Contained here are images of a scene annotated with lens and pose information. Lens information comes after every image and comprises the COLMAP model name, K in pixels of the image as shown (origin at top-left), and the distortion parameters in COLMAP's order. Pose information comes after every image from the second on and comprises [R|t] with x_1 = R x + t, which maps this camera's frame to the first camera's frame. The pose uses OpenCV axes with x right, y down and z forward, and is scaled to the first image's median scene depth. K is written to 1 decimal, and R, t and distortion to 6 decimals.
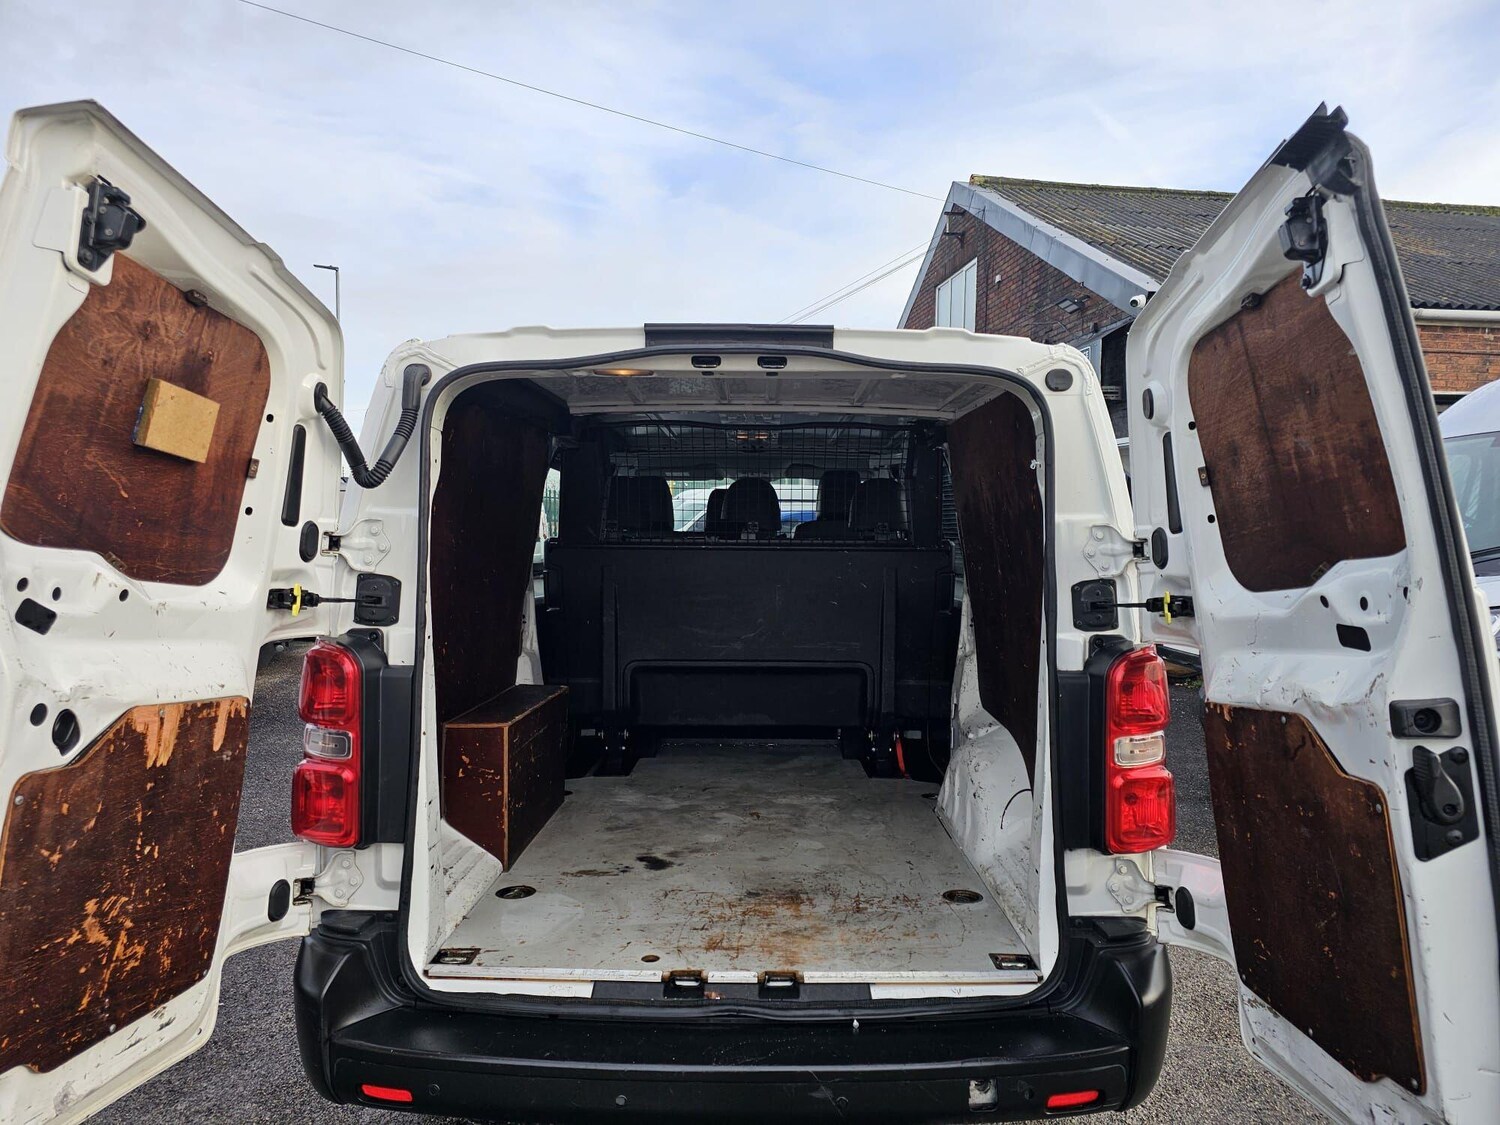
lens RADIAL K [[1016.4, 0, 762.1], [0, 1016.4, 554.9], [0, 0, 1]] dist [0.057023, -0.041831]
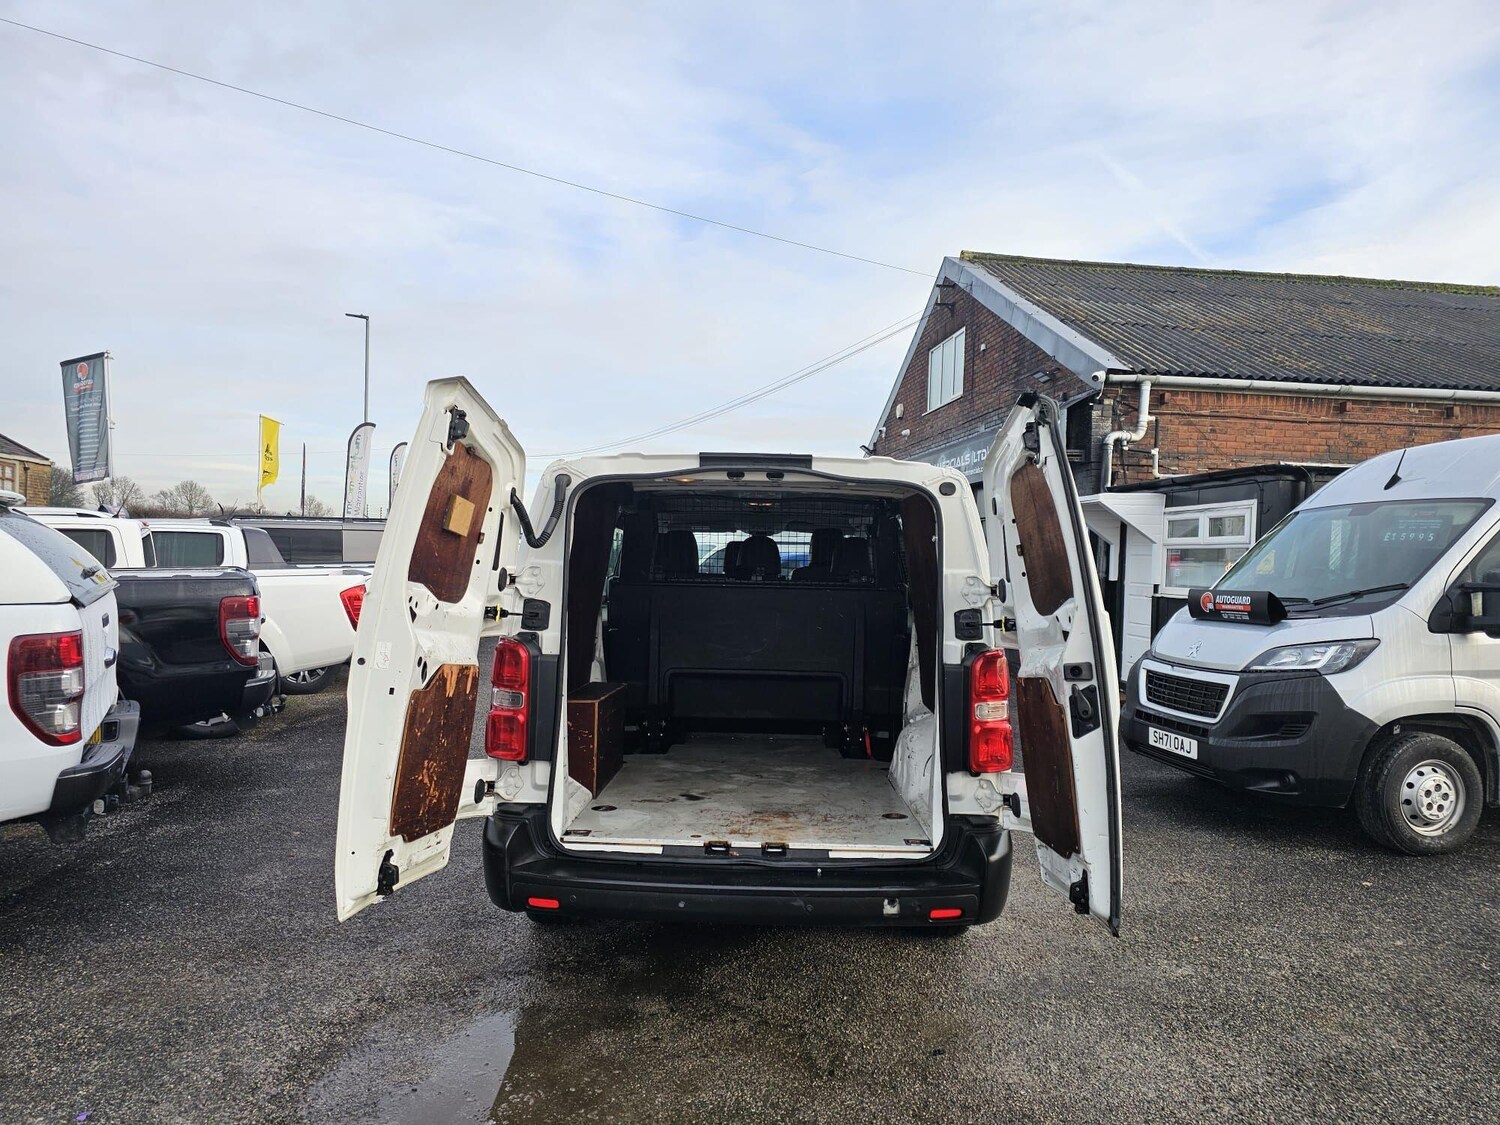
lens RADIAL K [[1016.4, 0, 745.3], [0, 1016.4, 563.0], [0, 0, 1]] dist [0.057023, -0.041831]
pose [[0.999678, 0.014442, -0.020854, -0.002005], [-0.015075, 0.999421, -0.030494, 0.005288], [0.020401, 0.030799, 0.999317, -0.660482]]
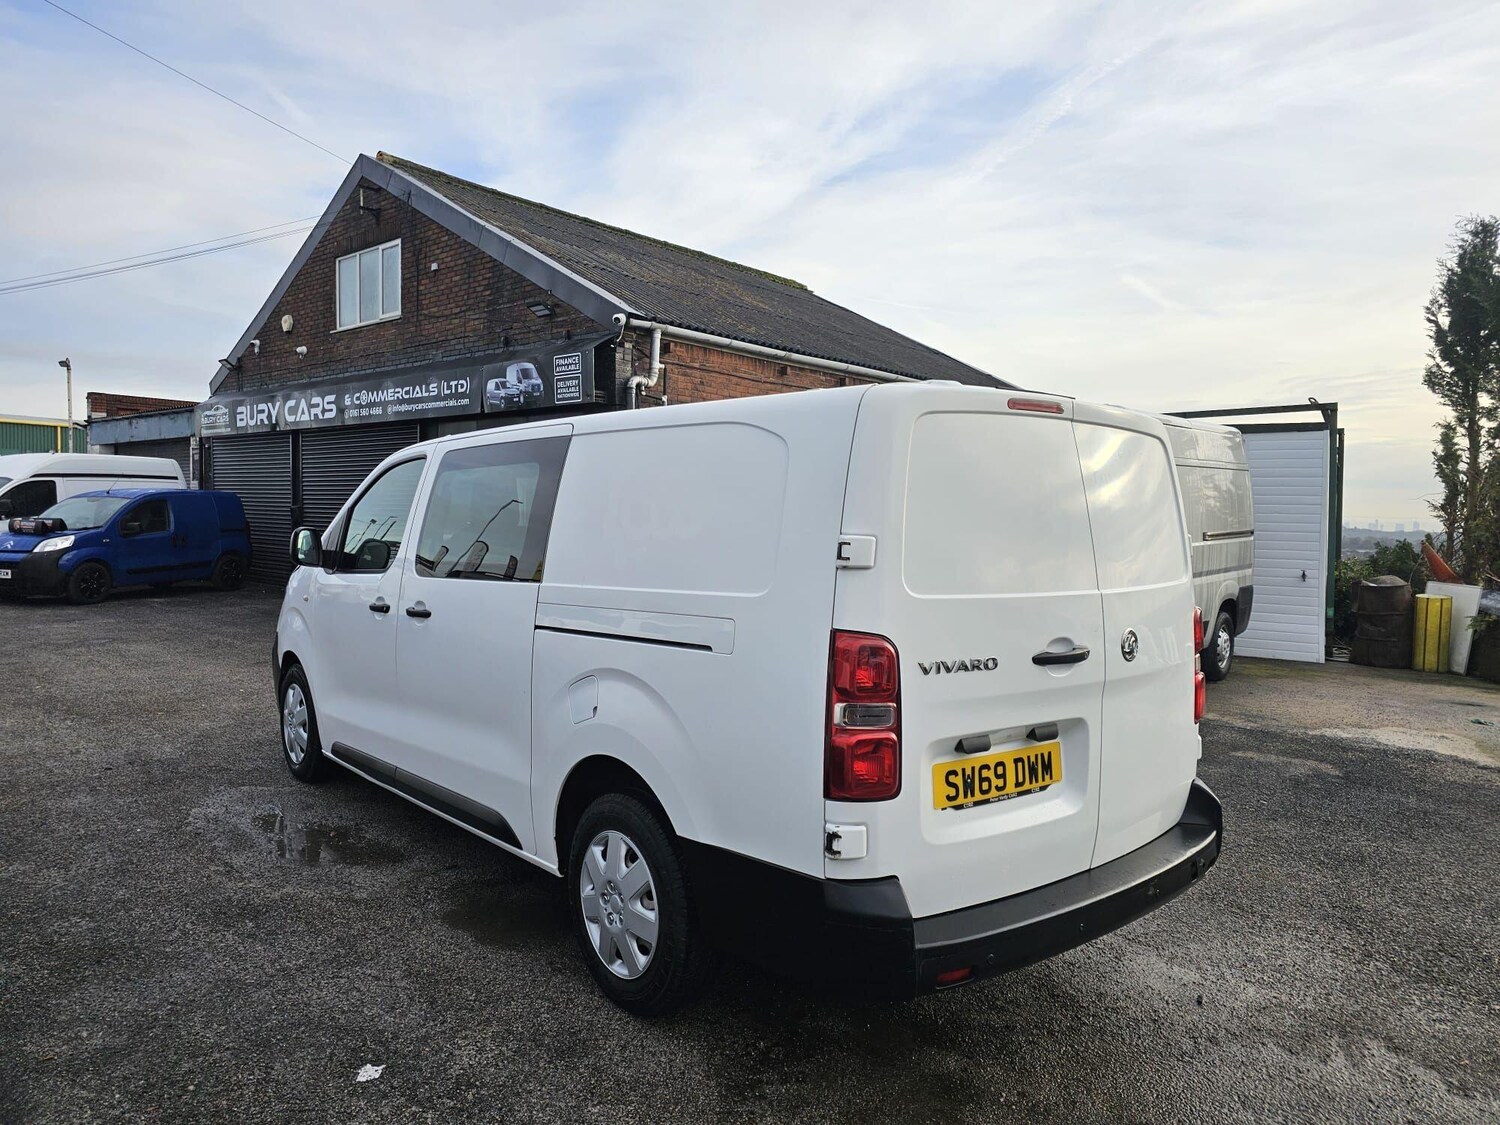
lens RADIAL K [[1016.4, 0, 740.4], [0, 1016.4, 561.5], [0, 0, 1]] dist [0.057023, -0.041831]
pose [[0.759054, -0.024837, 0.650553, -1.307430], [0.008388, 0.999562, 0.028374, -0.034339], [-0.650973, -0.016081, 0.758930, 0.196926]]
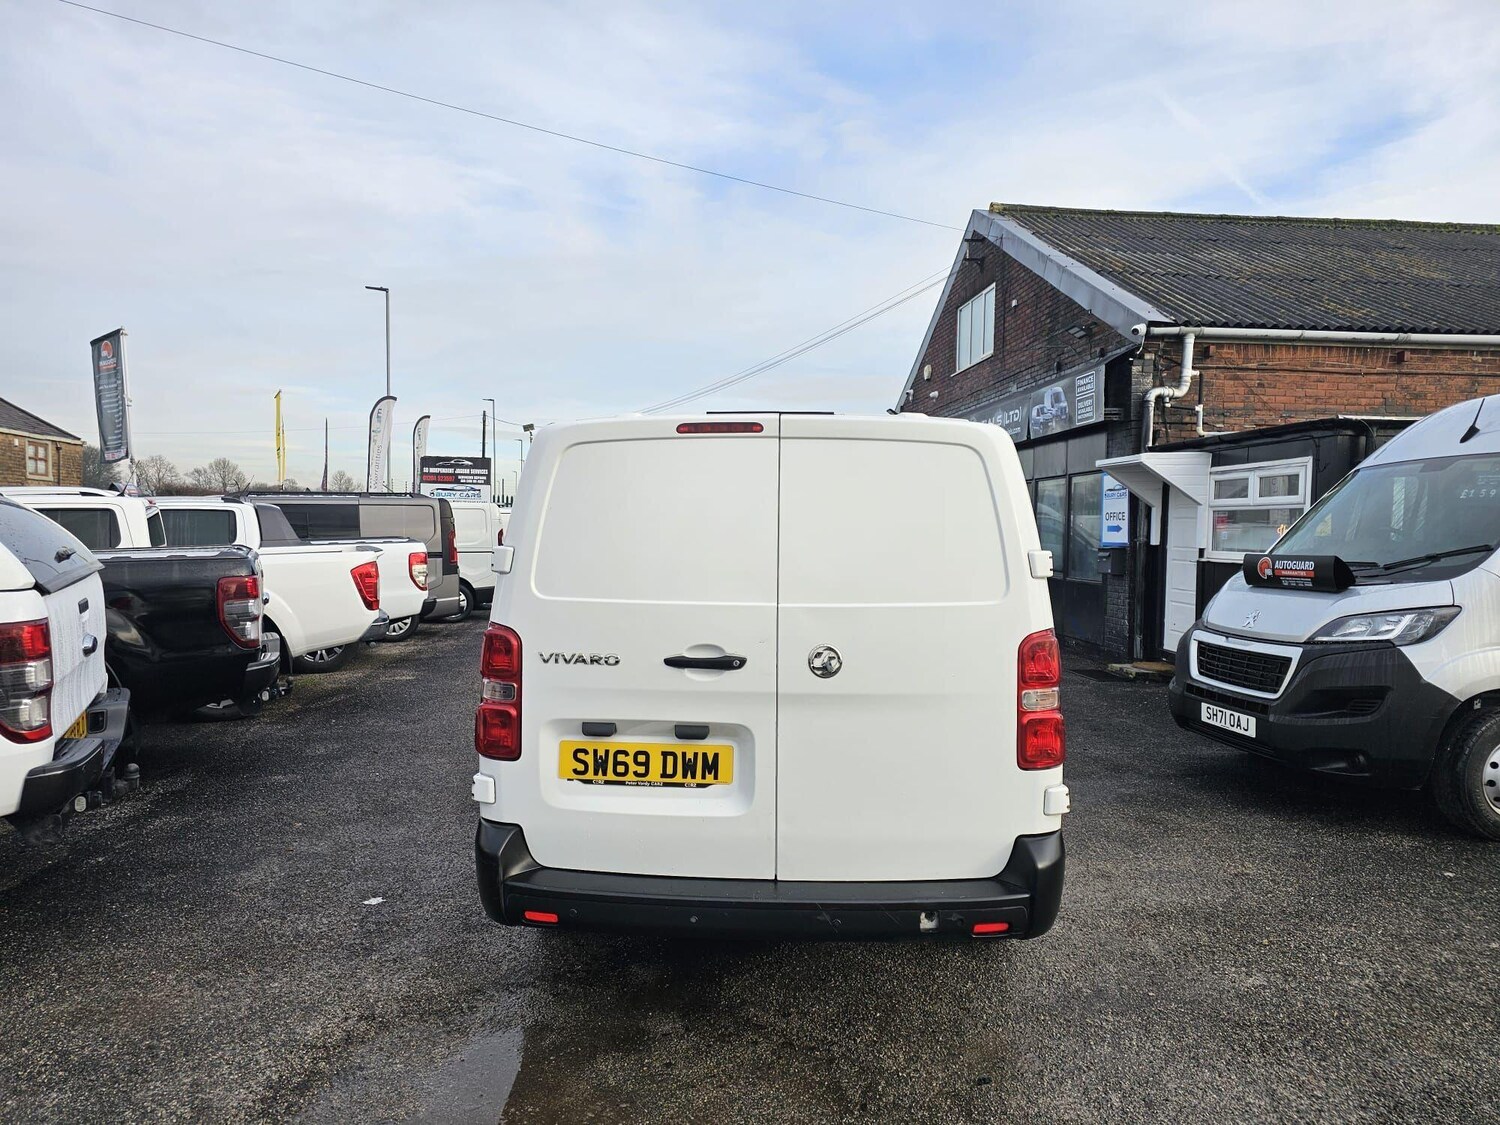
lens RADIAL K [[1016.4, 0, 744.3], [0, 1016.4, 563.7], [0, 0, 1]] dist [0.057023, -0.041831]
pose [[0.998828, 0.000456, -0.048398, 0.012372], [-0.000385, 0.999999, 0.001482, -0.007647], [0.048399, -0.001462, 0.998827, -0.479518]]
